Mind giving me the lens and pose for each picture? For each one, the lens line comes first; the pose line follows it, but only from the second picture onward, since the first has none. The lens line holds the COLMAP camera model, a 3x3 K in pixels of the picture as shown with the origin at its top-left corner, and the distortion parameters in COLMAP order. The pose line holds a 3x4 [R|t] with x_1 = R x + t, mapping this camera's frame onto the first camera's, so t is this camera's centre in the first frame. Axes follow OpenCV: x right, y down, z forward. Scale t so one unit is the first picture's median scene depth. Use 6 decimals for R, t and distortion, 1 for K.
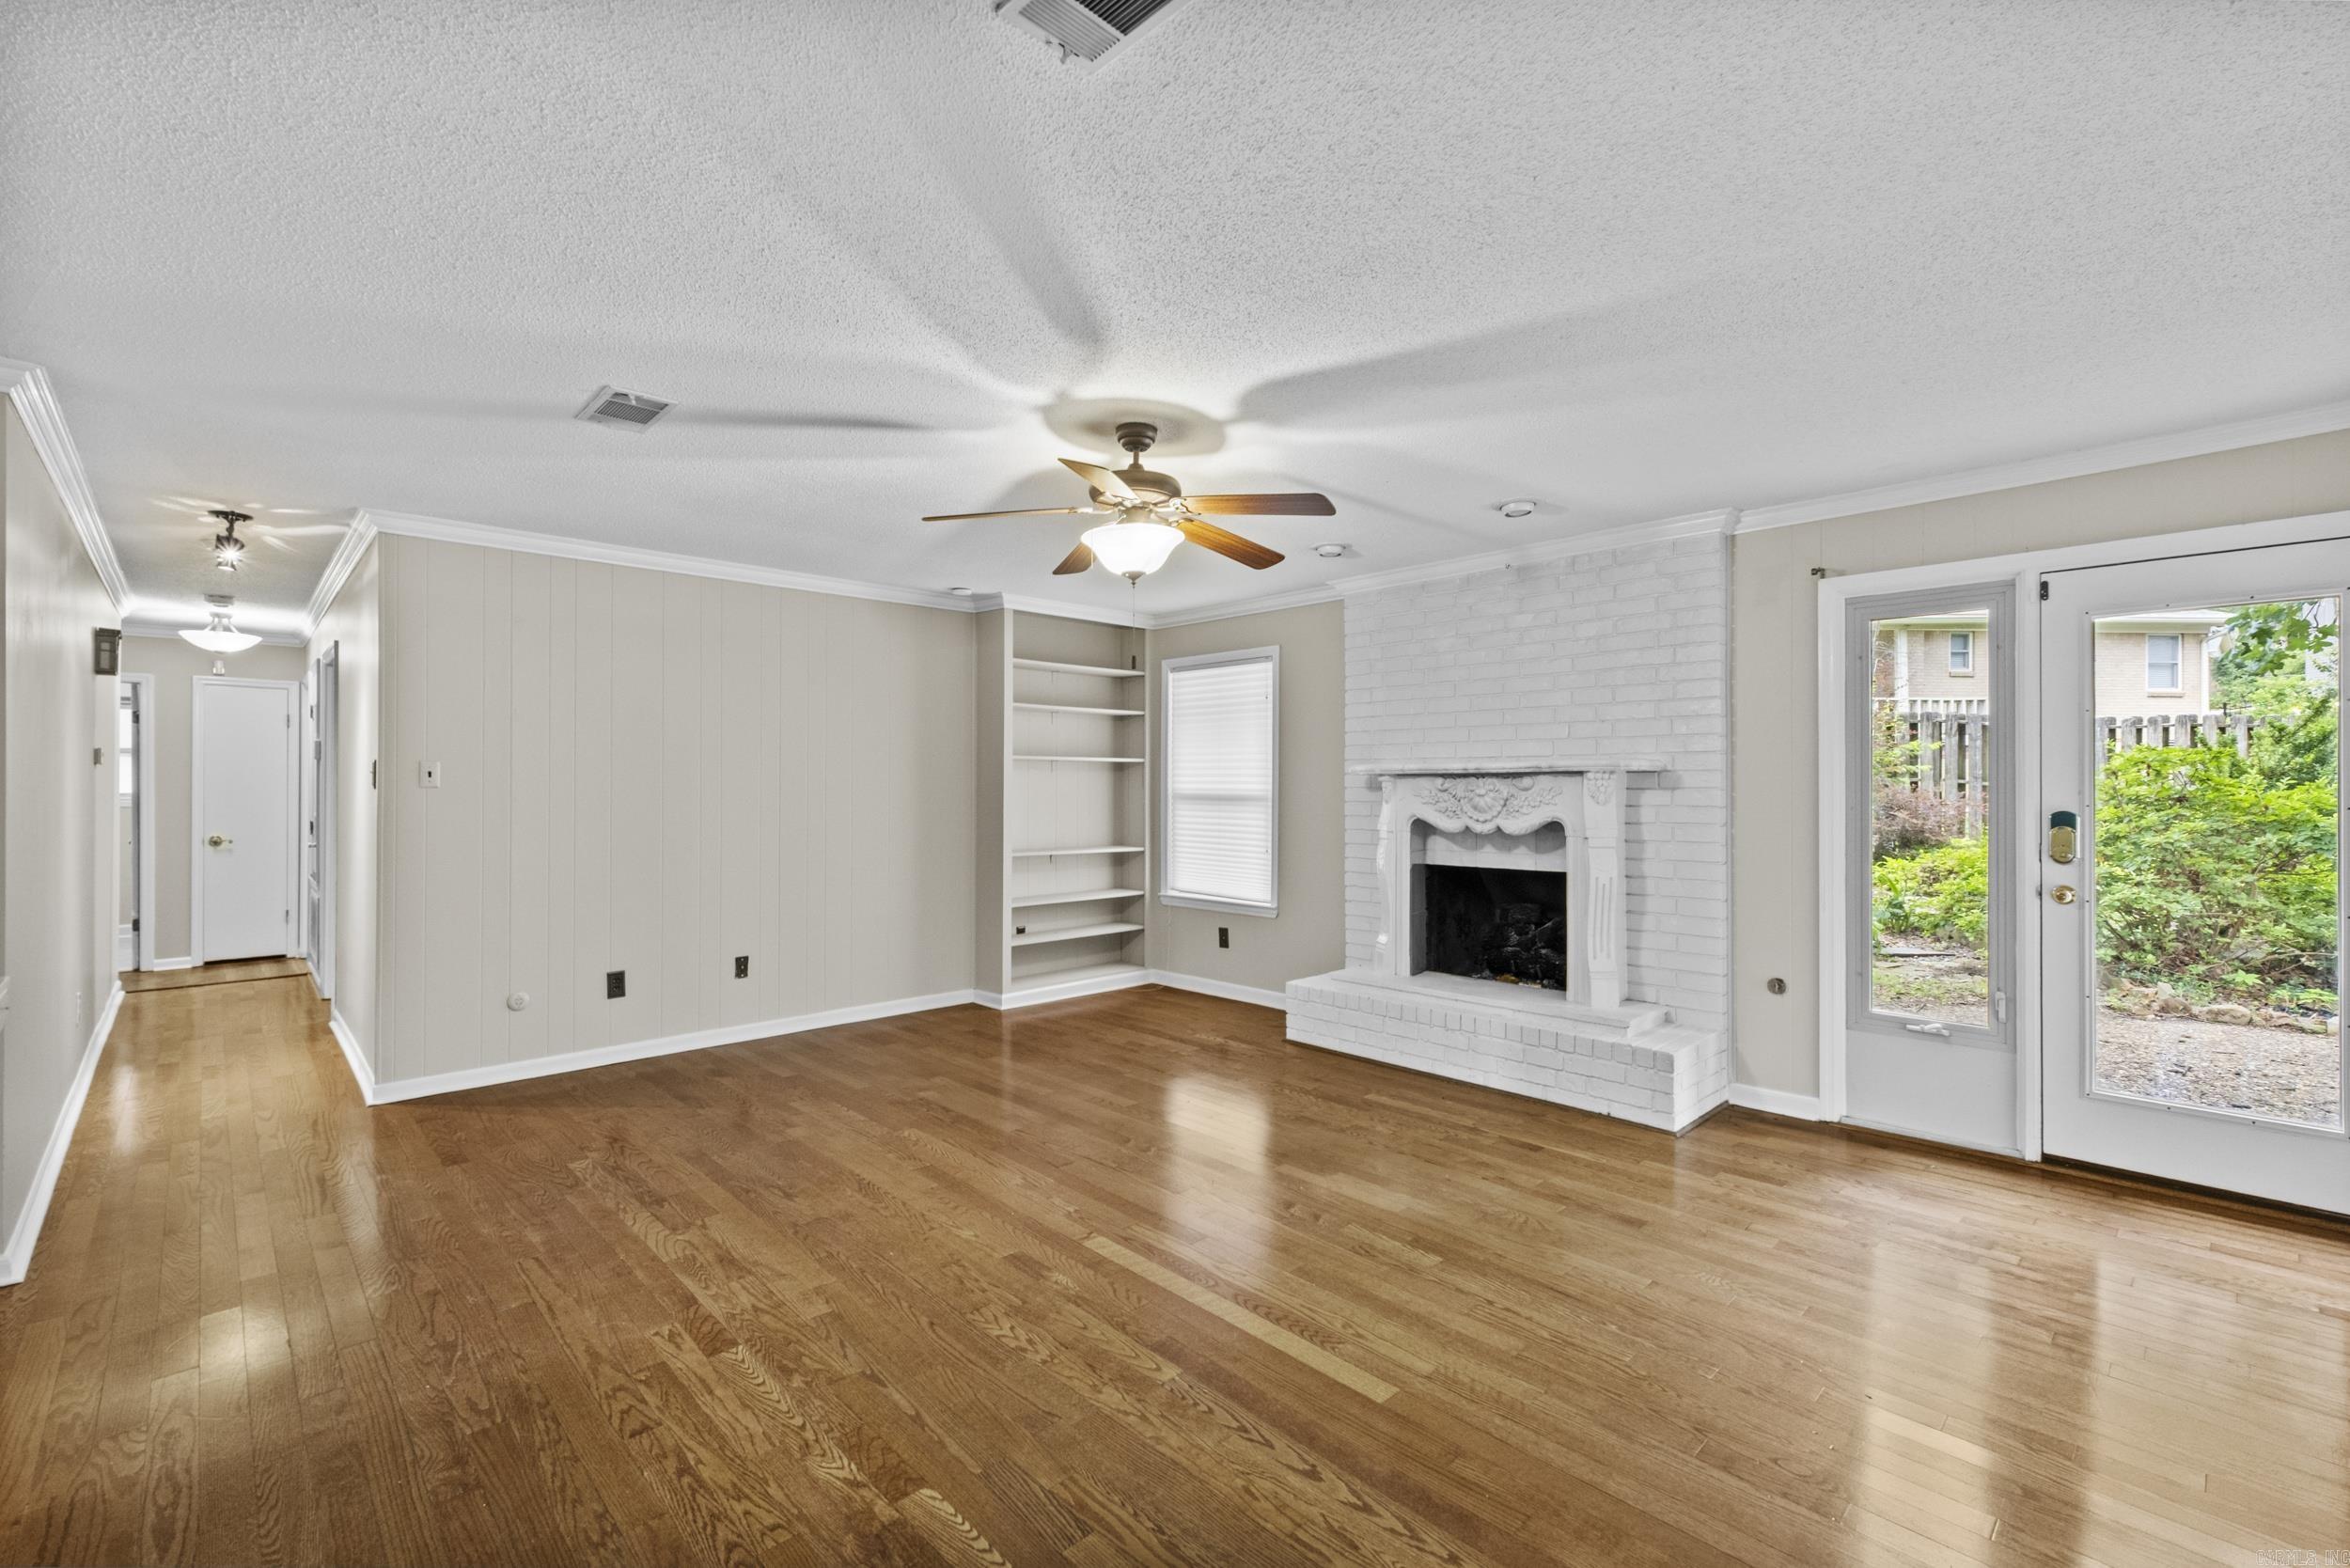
lens RADIAL K [[1009.6, 0, 1146.8], [0, 1009.6, 785.1], [0, 0, 1]] dist [-0.000872, -0.000192]
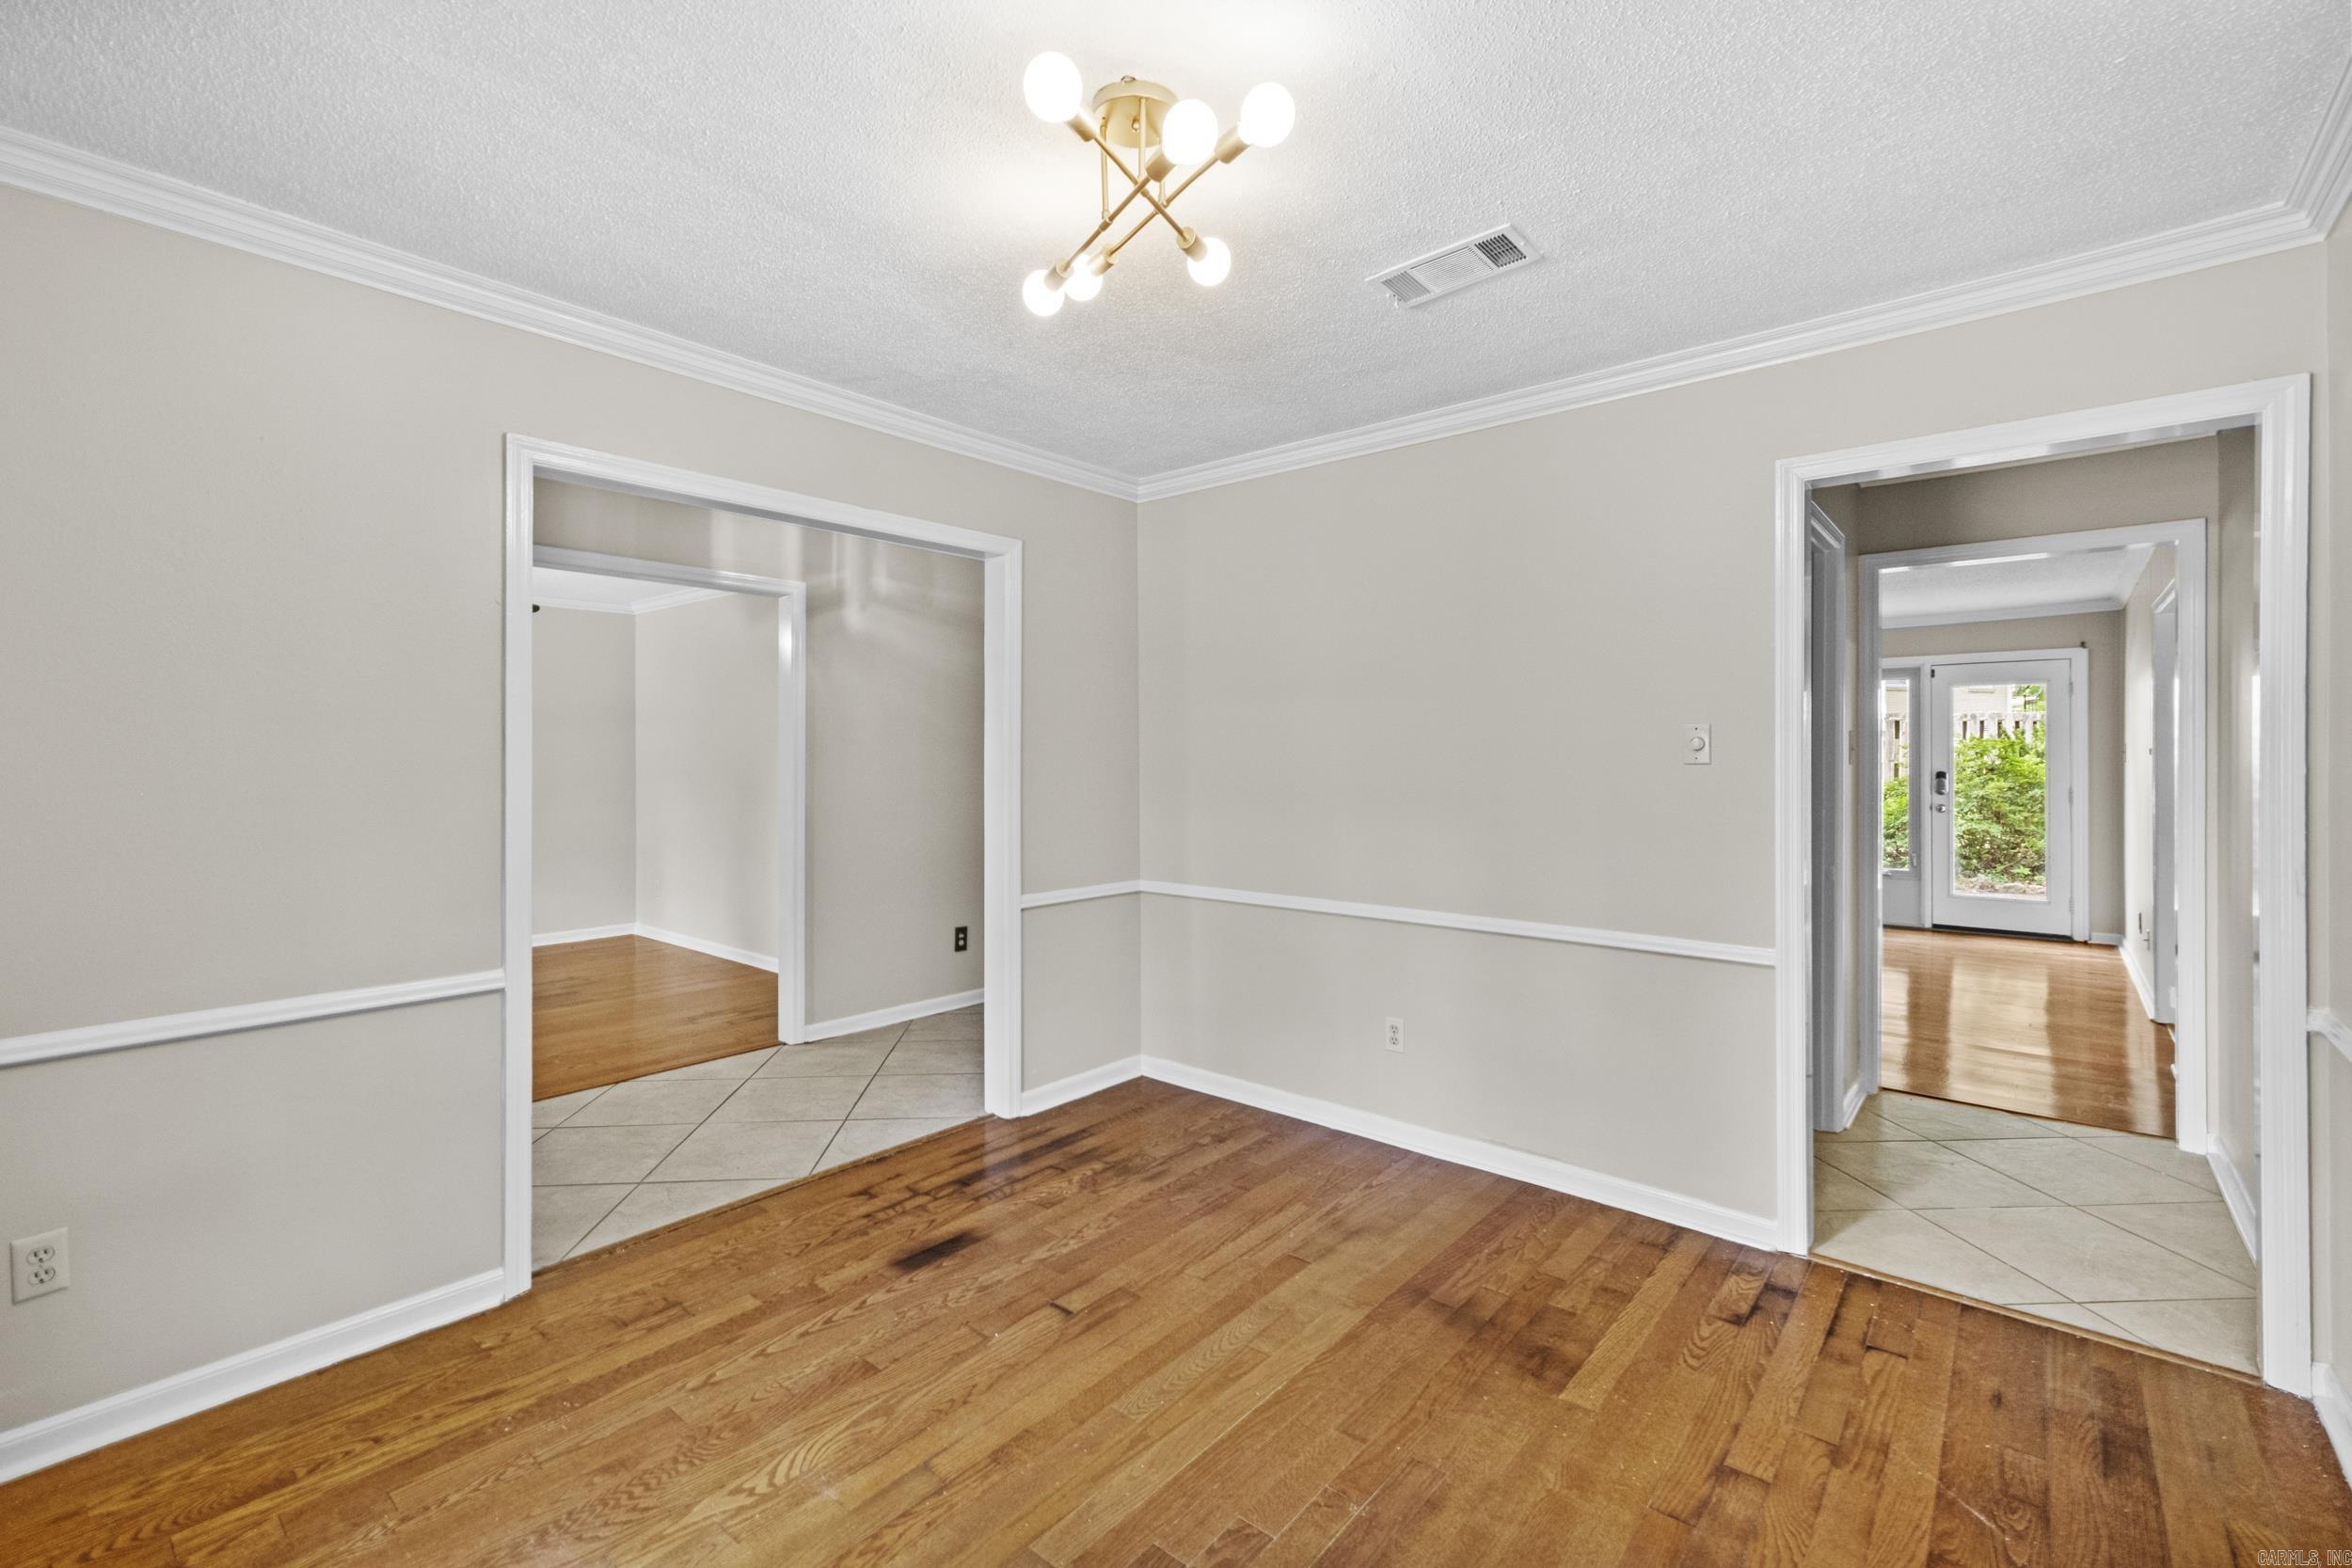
lens RADIAL K [[994.9, 0, 1182.1], [0, 994.9, 757.6], [0, 0, 1]] dist [-0.000531, -0.000052]
pose [[0.993681, 0.001271, 0.112234, -0.775409], [-0.000916, 0.999994, -0.003211, 0.003123], [-0.112238, 0.003088, 0.993677, -0.769950]]
